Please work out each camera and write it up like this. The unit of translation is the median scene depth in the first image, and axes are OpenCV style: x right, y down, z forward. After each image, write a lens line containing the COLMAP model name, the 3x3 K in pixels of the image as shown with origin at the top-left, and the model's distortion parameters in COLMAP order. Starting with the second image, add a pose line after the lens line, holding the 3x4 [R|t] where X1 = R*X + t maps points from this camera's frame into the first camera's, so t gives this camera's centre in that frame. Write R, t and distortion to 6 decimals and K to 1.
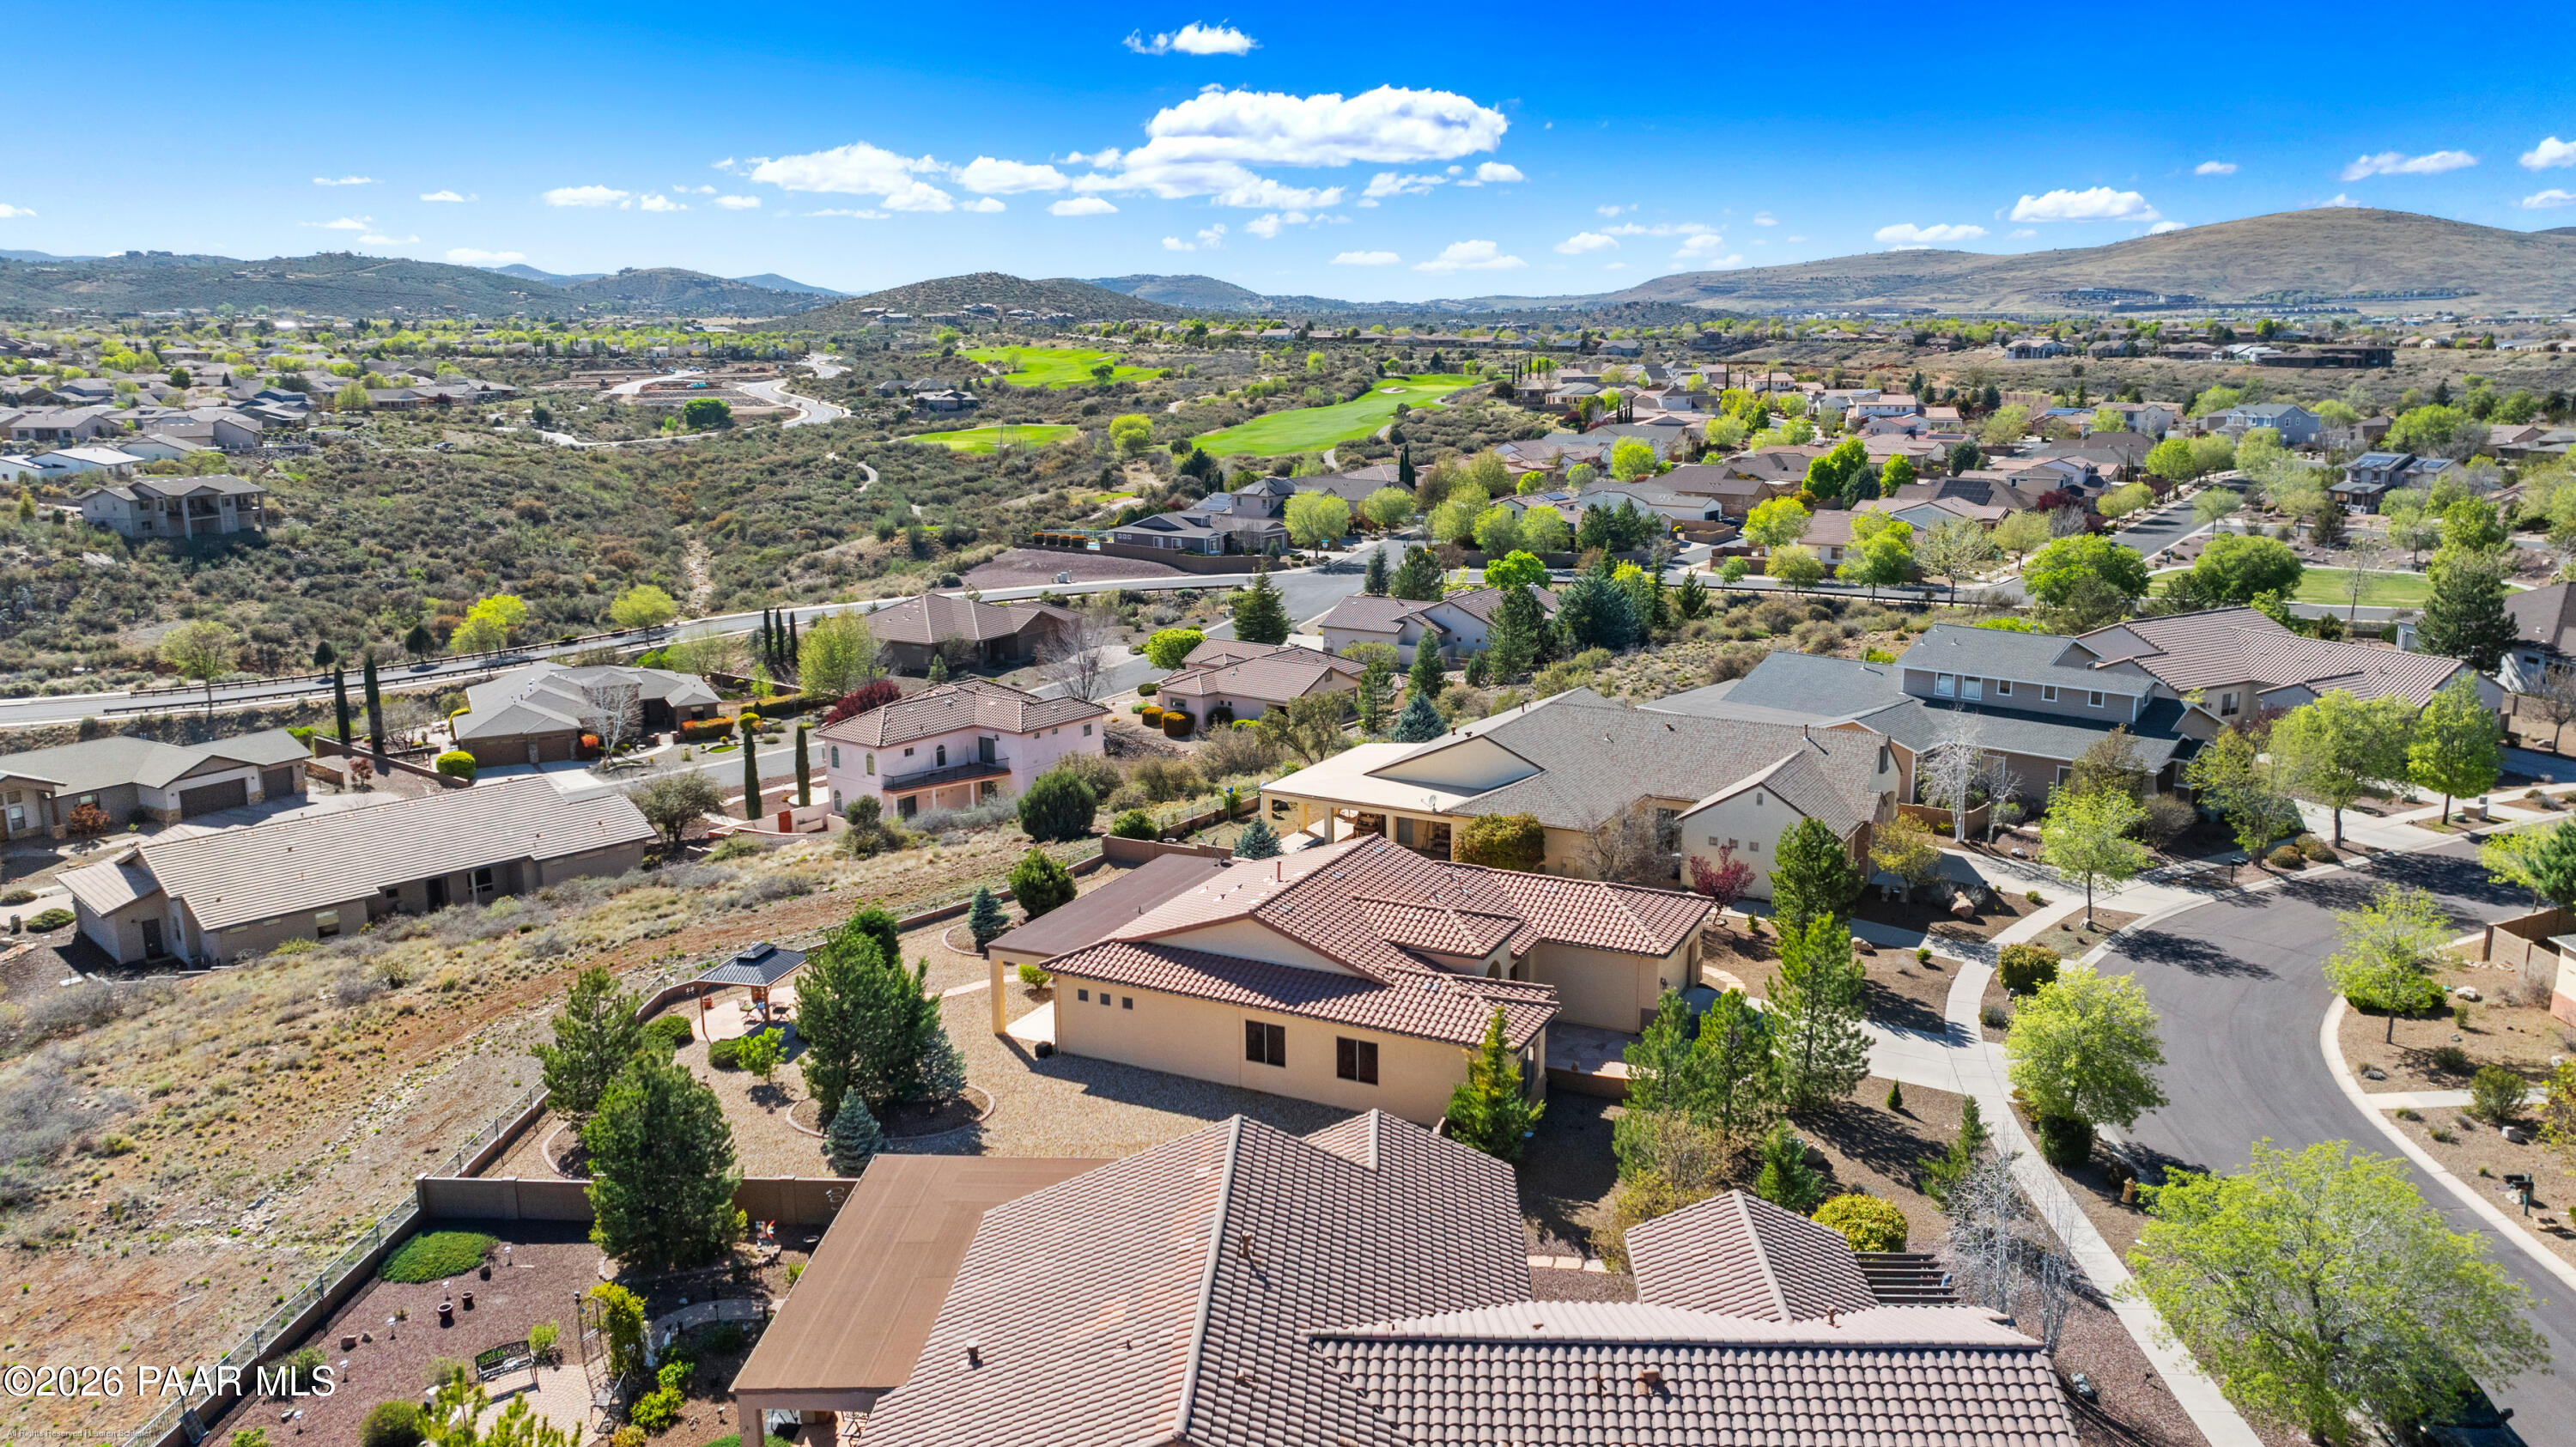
lens RADIAL K [[1803.8, 0, 1295.6], [0, 1803.8, 718.6], [0, 0, 1]] dist [-0.014221, -0.001266]
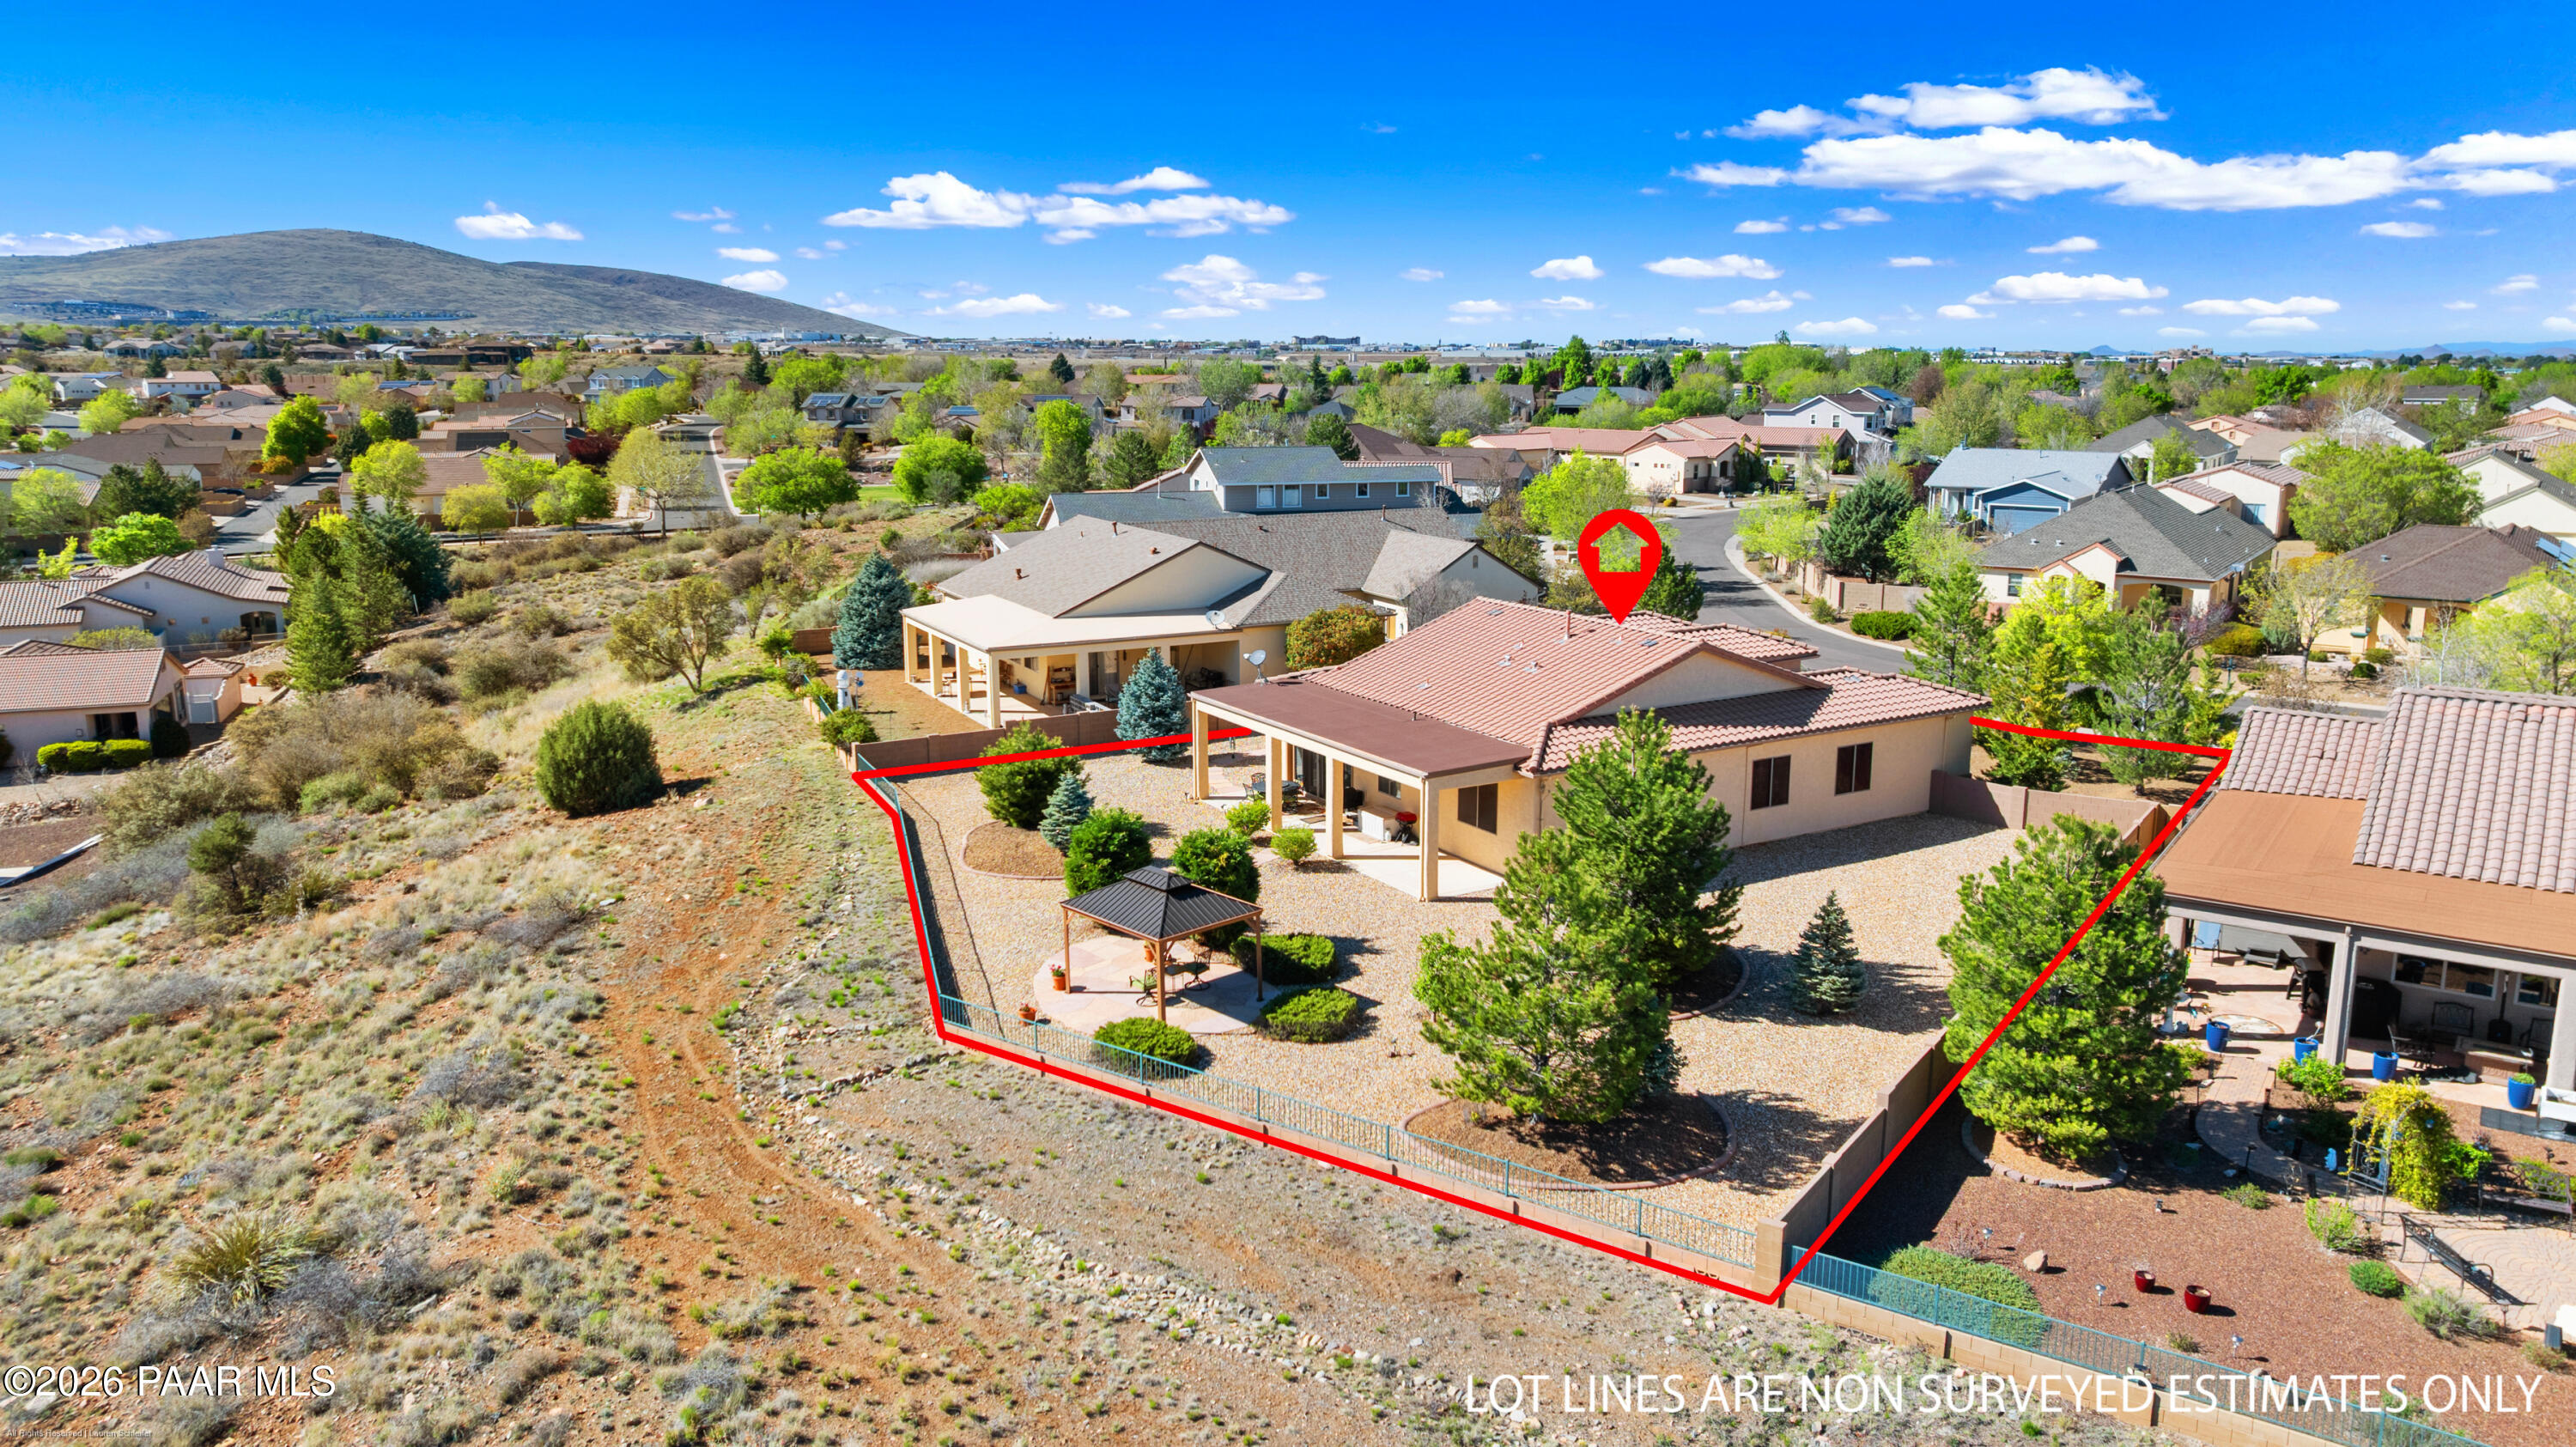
lens RADIAL K [[1803.8, 0, 1295.6], [0, 1803.8, 718.6], [0, 0, 1]] dist [-0.014221, -0.001266]
pose [[0.509796, -0.156442, 0.845952, -0.086565], [0.172839, 0.981902, 0.077426, 0.004804], [-0.842754, 0.106742, 0.527609, 0.076008]]
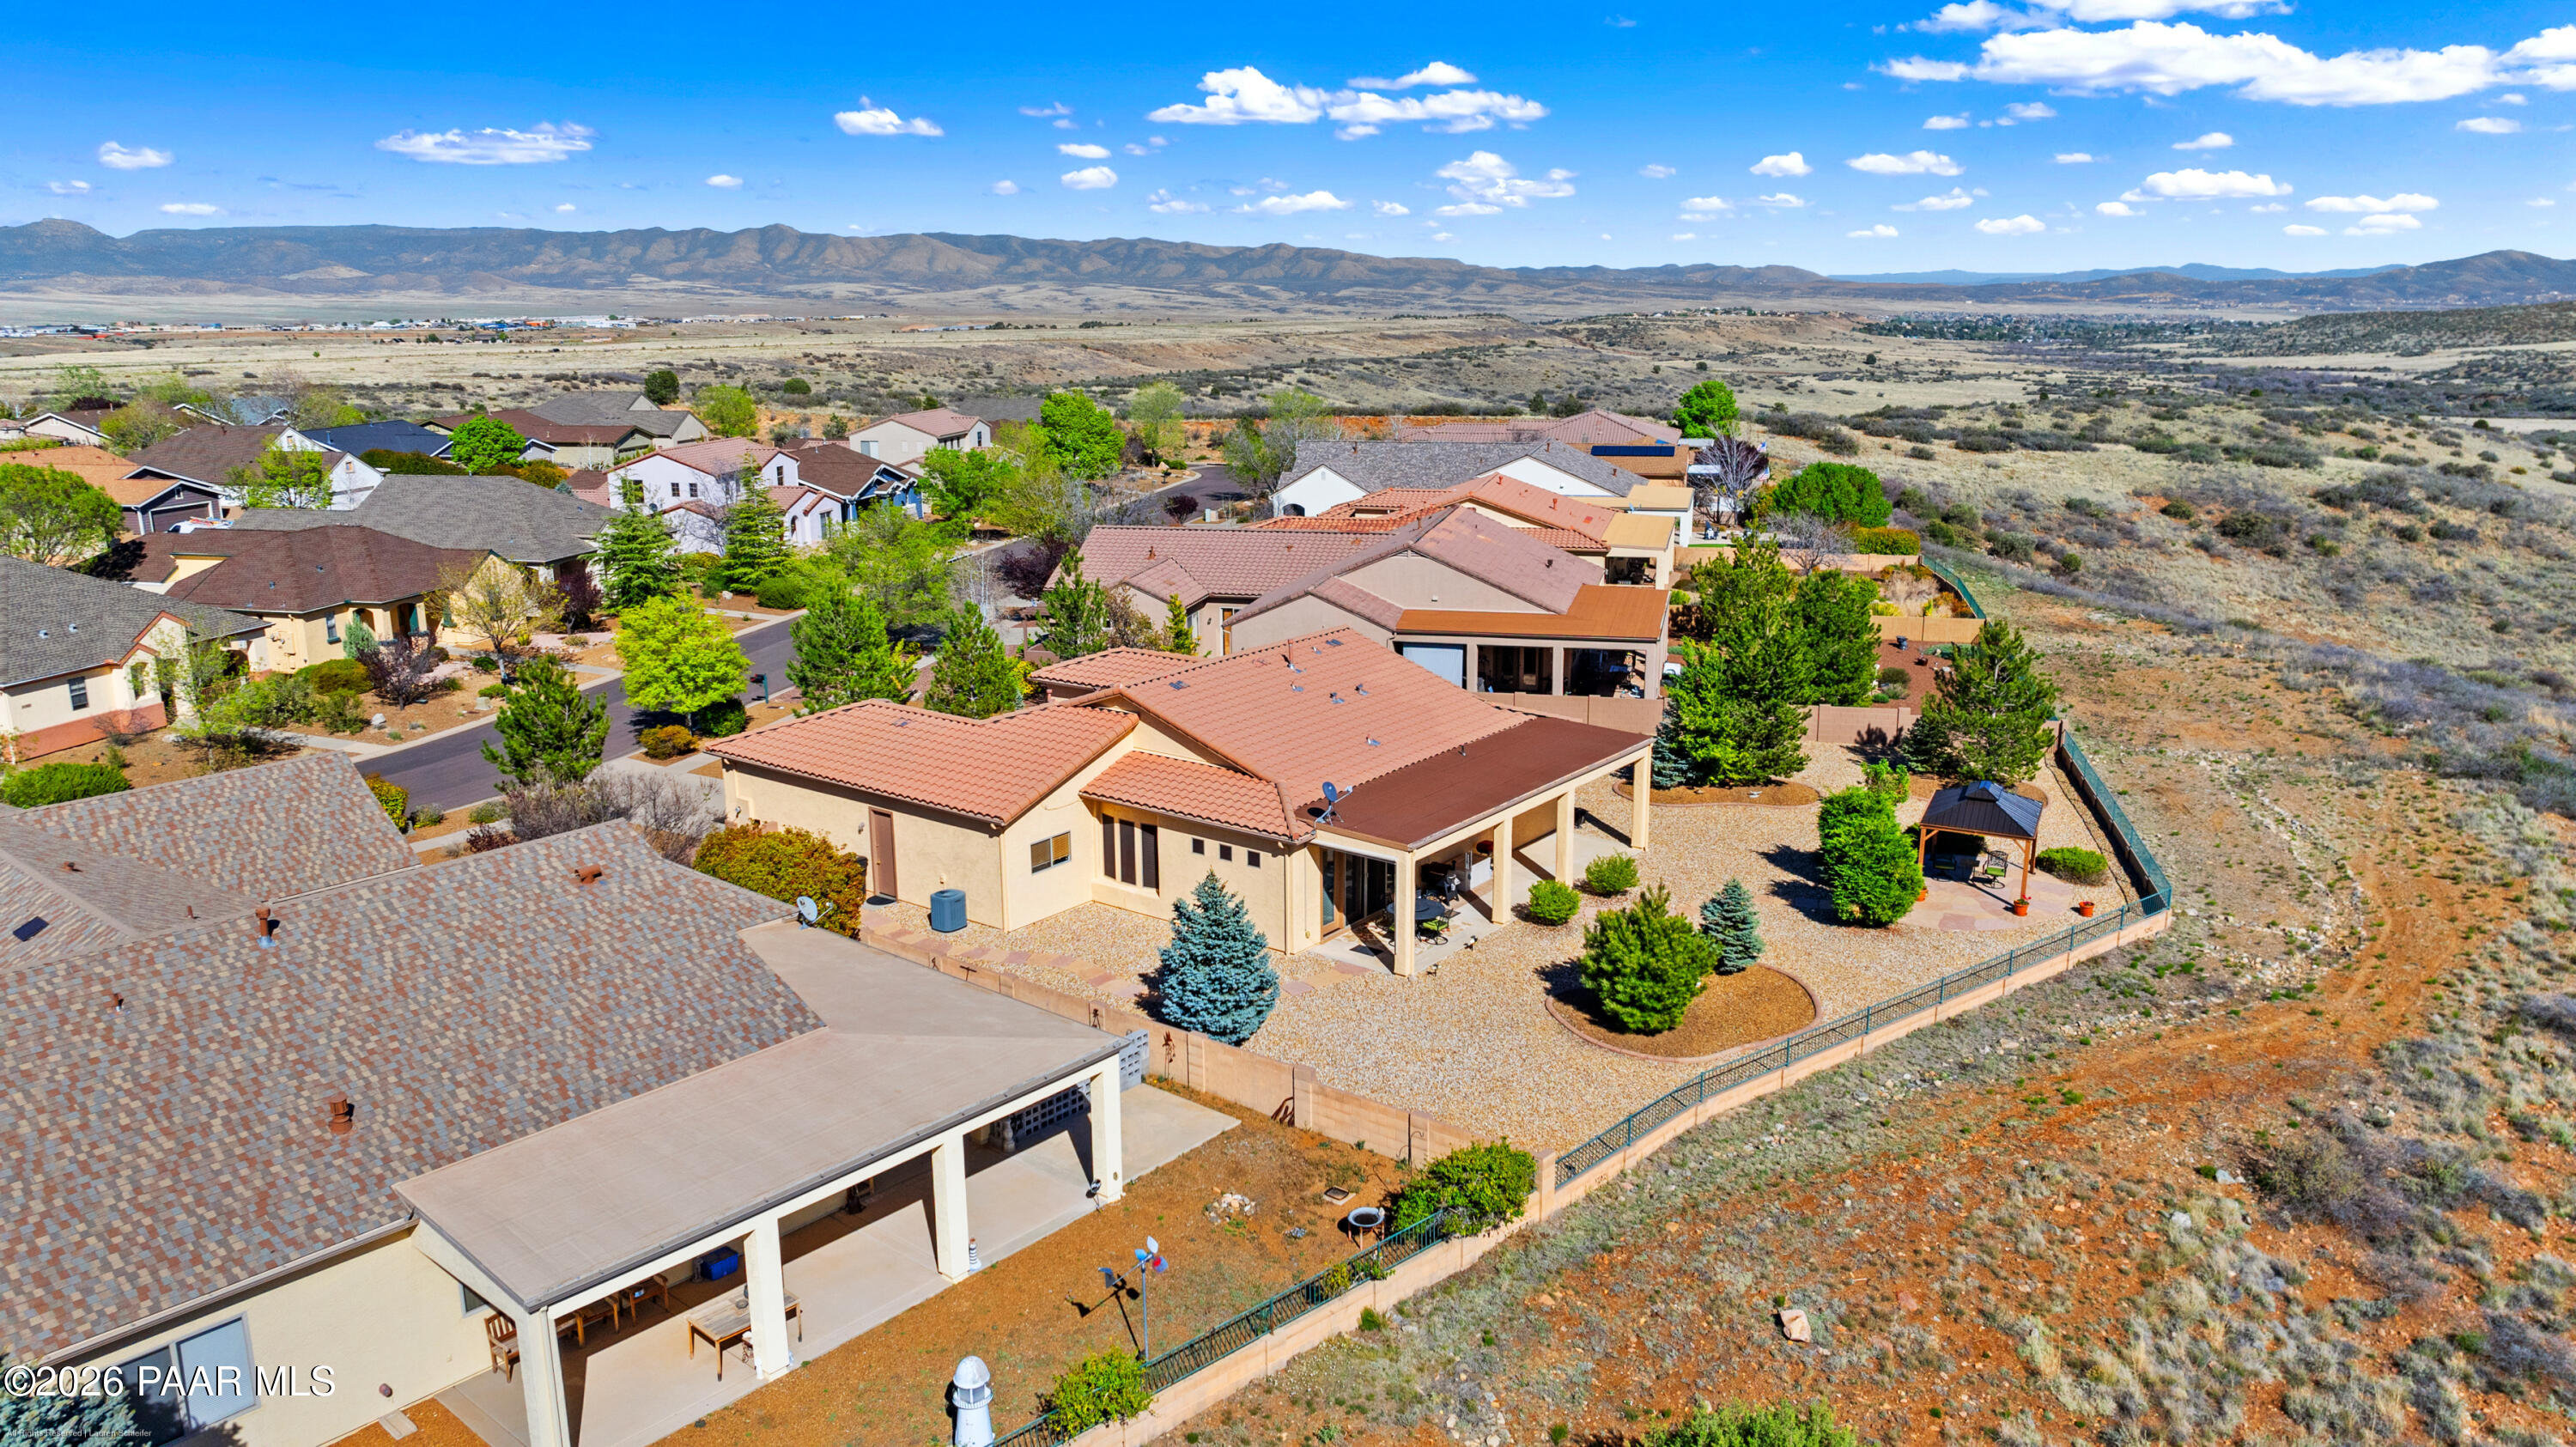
lens RADIAL K [[1803.8, 0, 1295.6], [0, 1803.8, 718.6], [0, 0, 1]] dist [-0.014221, -0.001266]
pose [[-0.988086, -0.009474, 0.153608, -0.016263], [0.057784, 0.902243, 0.427339, -0.025292], [-0.142640, 0.431124, -0.890946, 0.191639]]
